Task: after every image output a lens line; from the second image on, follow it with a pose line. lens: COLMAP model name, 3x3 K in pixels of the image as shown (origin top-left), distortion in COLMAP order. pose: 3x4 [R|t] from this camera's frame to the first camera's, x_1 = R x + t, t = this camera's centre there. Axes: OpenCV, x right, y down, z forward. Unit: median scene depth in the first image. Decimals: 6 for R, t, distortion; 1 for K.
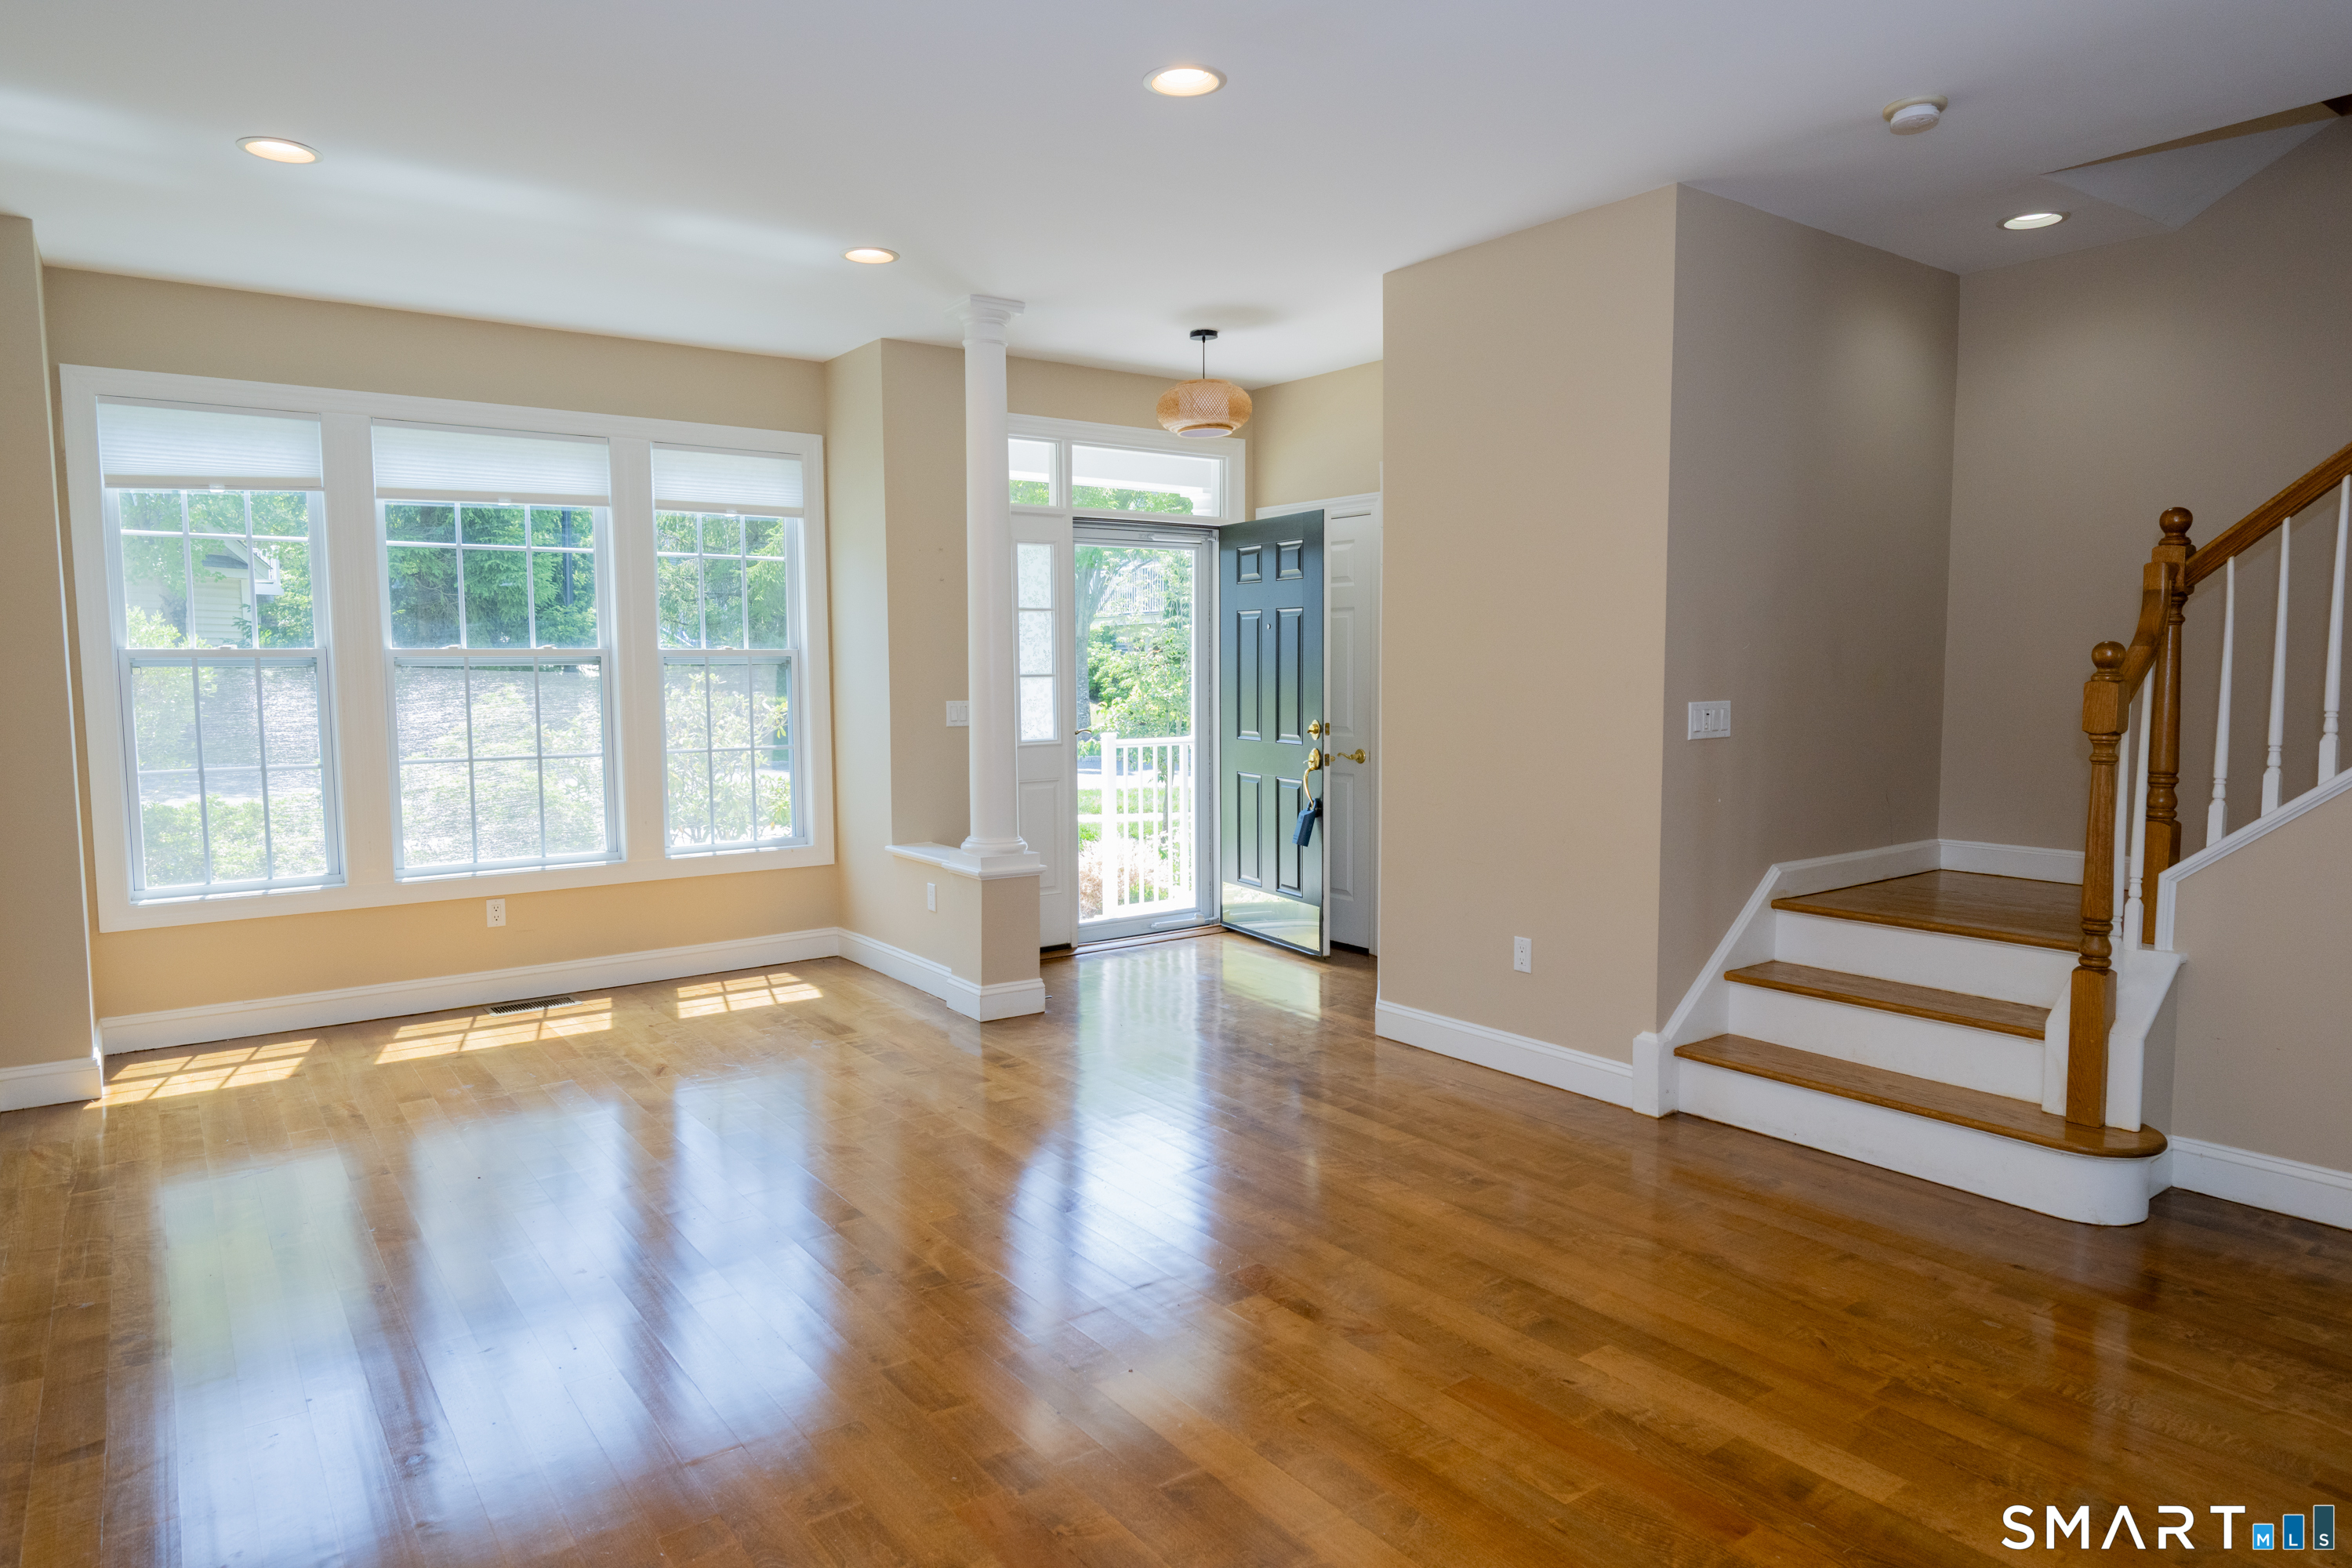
lens RADIAL K [[1449.5, 0, 1176.0], [0, 1449.5, 784.0], [0, 0, 1]] dist [-0.047523, 0.021725]
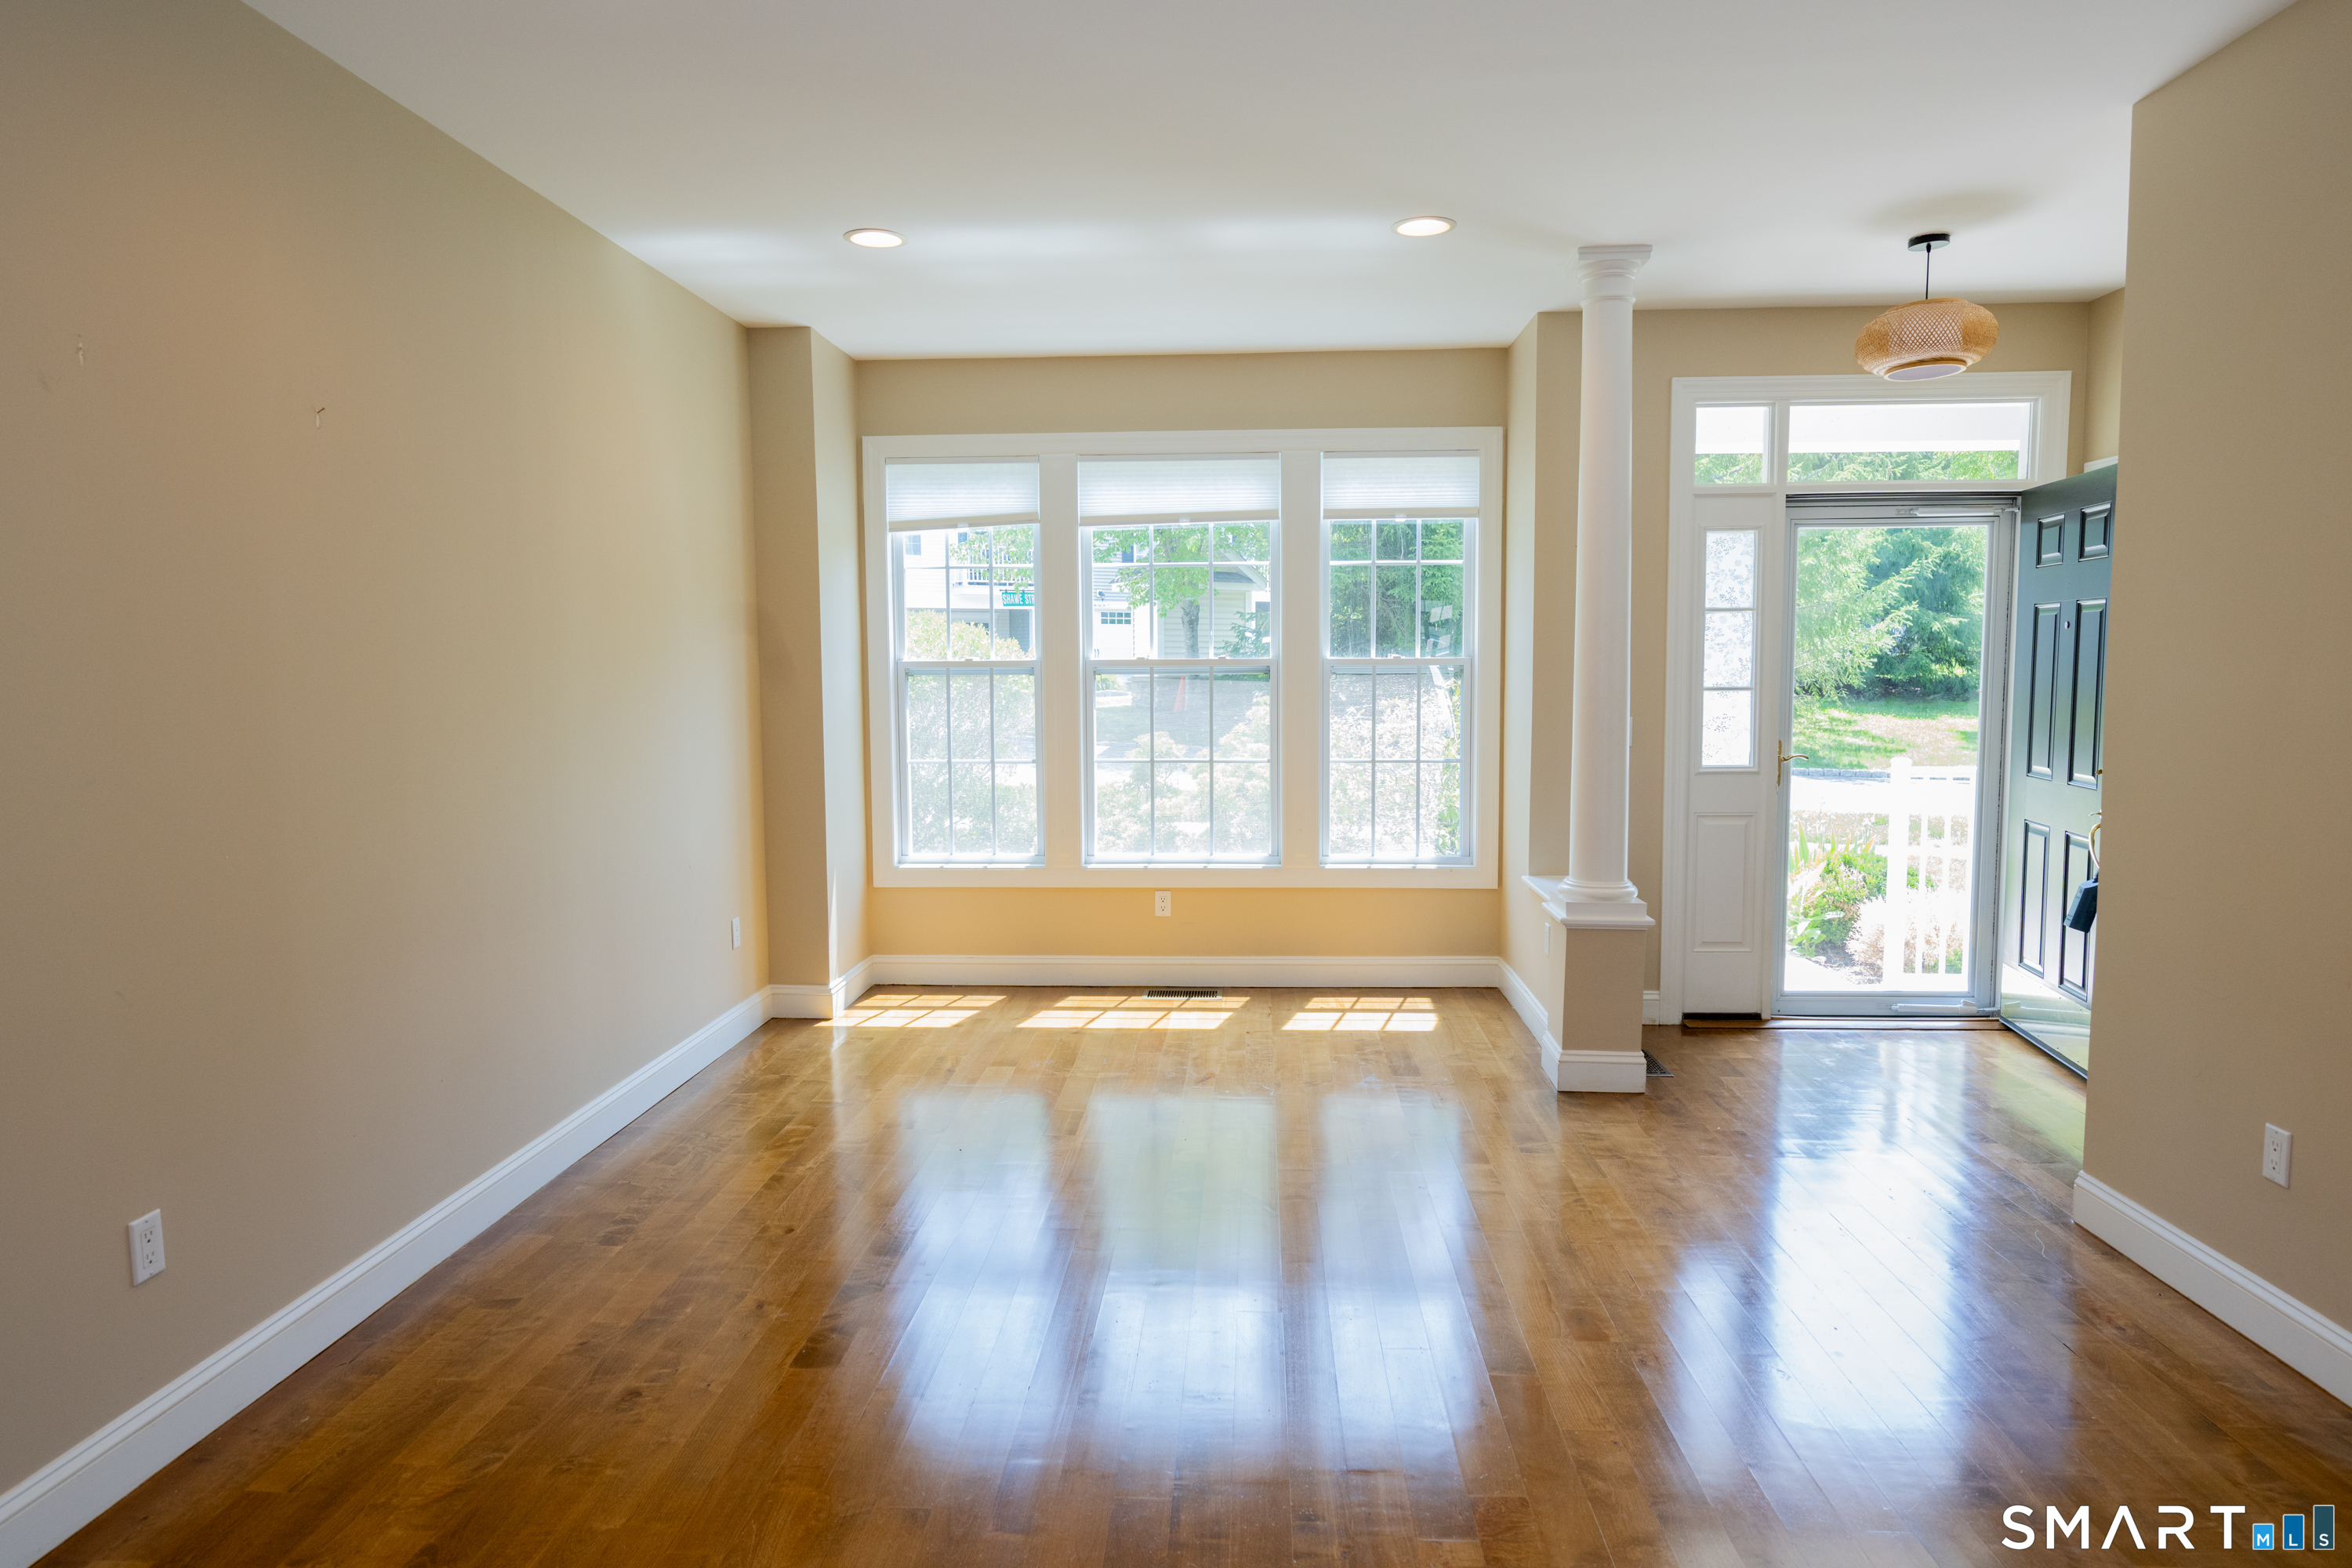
lens RADIAL K [[1449.5, 0, 1176.0], [0, 1449.5, 784.0], [0, 0, 1]] dist [-0.047523, 0.021725]
pose [[0.747970, 0.050350, -0.661820, 0.219326], [-0.052062, 0.998497, 0.017125, -0.017823], [0.661687, 0.021647, 0.749468, 0.170964]]
